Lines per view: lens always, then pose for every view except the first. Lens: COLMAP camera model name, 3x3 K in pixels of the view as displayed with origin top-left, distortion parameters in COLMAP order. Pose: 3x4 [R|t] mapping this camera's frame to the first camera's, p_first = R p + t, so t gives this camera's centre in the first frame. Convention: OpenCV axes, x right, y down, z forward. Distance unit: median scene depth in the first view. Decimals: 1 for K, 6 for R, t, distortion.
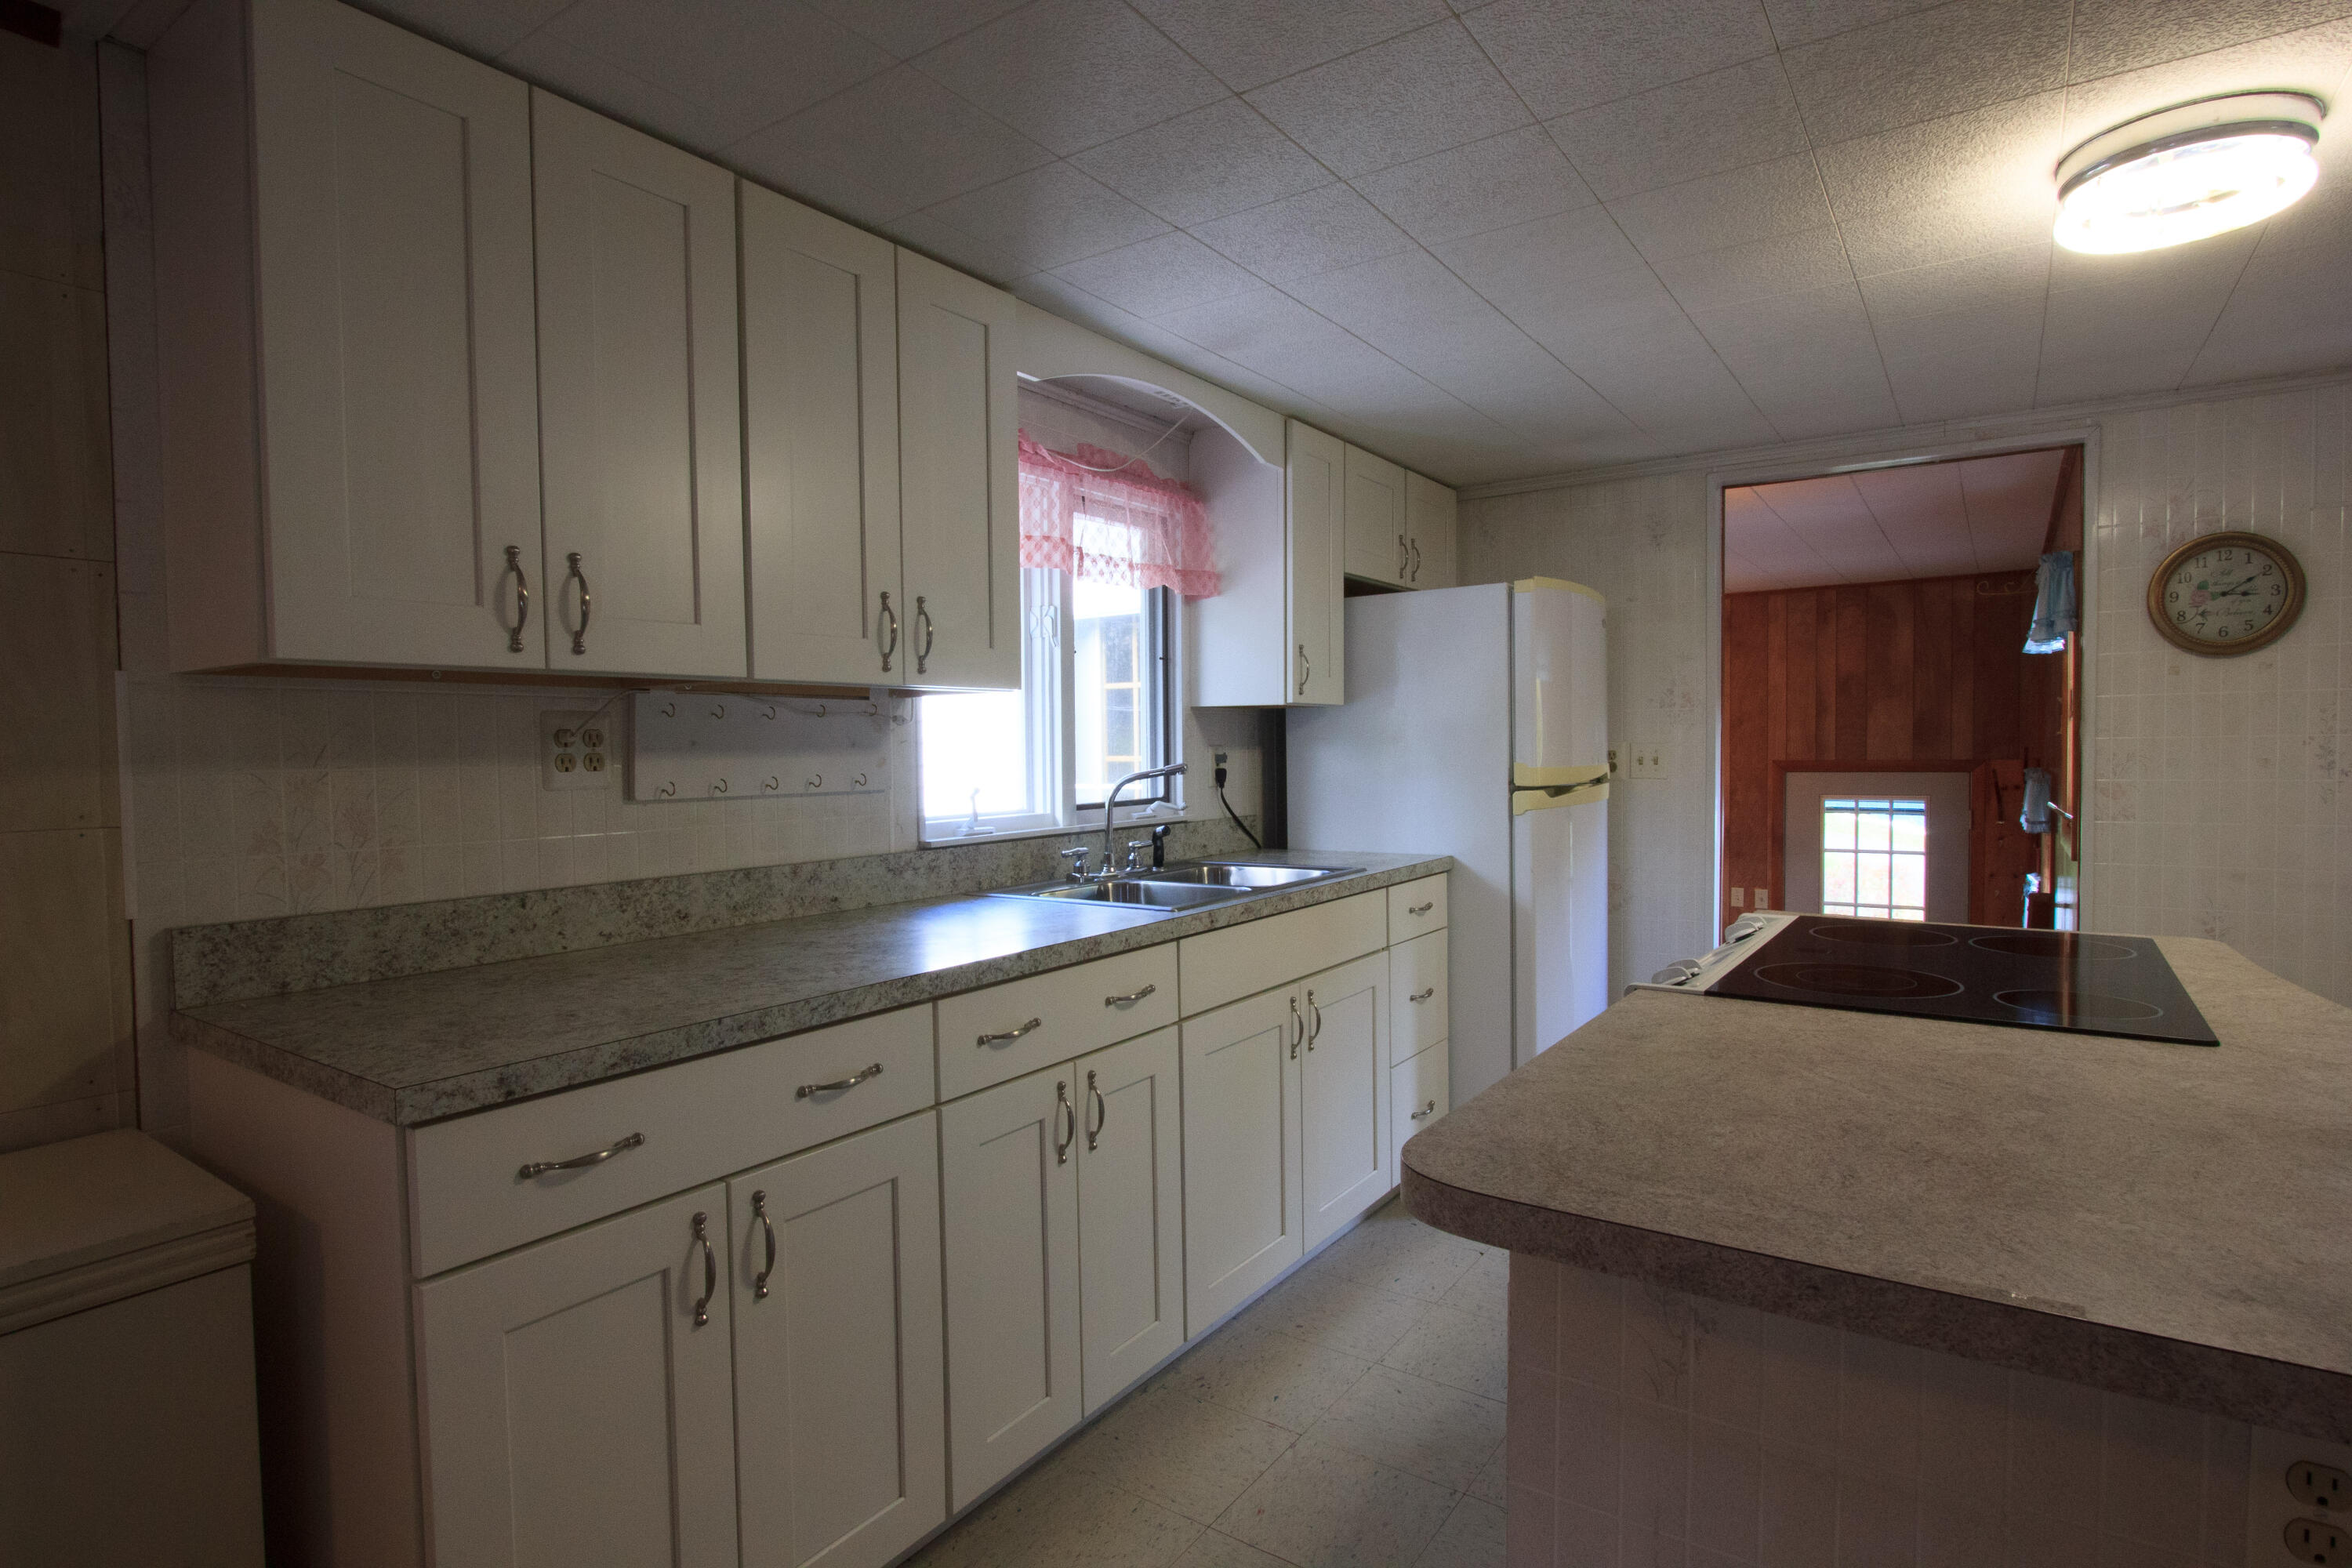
lens RADIAL K [[1190.3, 0, 1176.0], [0, 1190.3, 784.0], [0, 0, 1]] dist [-0.000608, -0.000079]
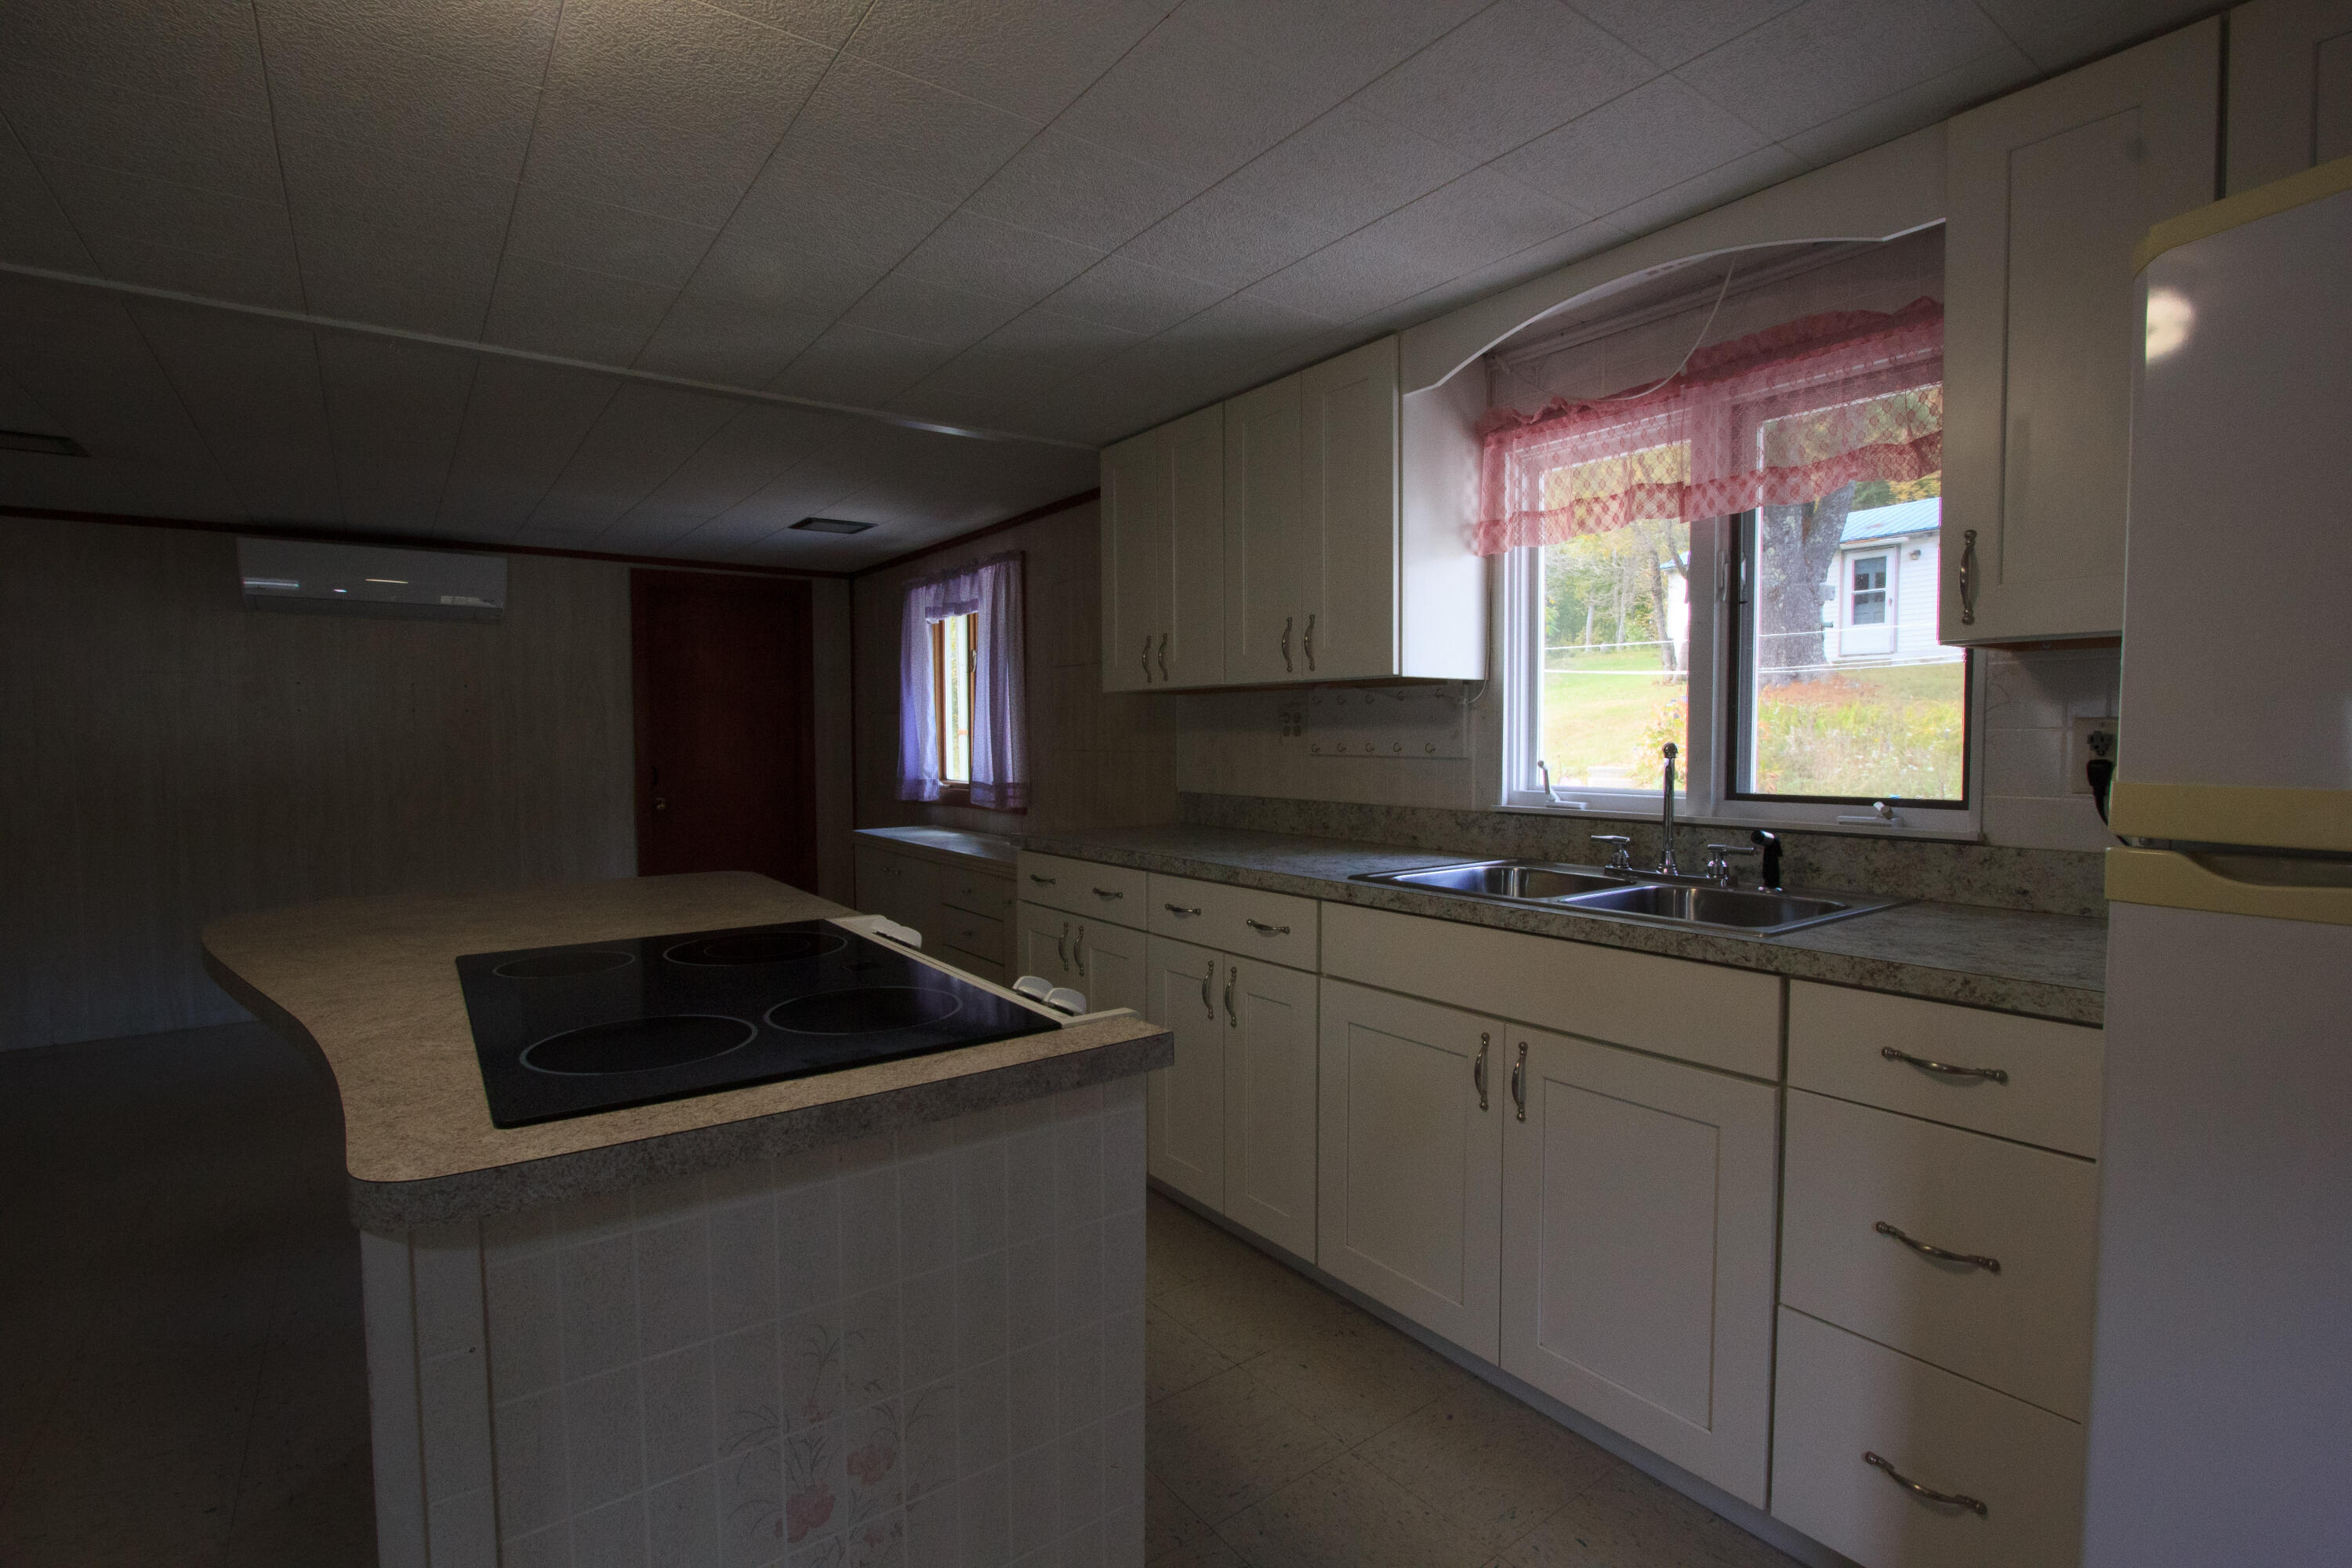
lens RADIAL K [[1076.3, 0, 1176.0], [0, 1076.3, 784.0], [0, 0, 1]] dist [-0.015774, 0.000510]
pose [[-0.308204, 0.058713, -0.949507, 0.967947], [-0.021732, 0.997399, 0.068728, -0.040609], [0.951072, 0.041817, -0.306127, 1.160902]]
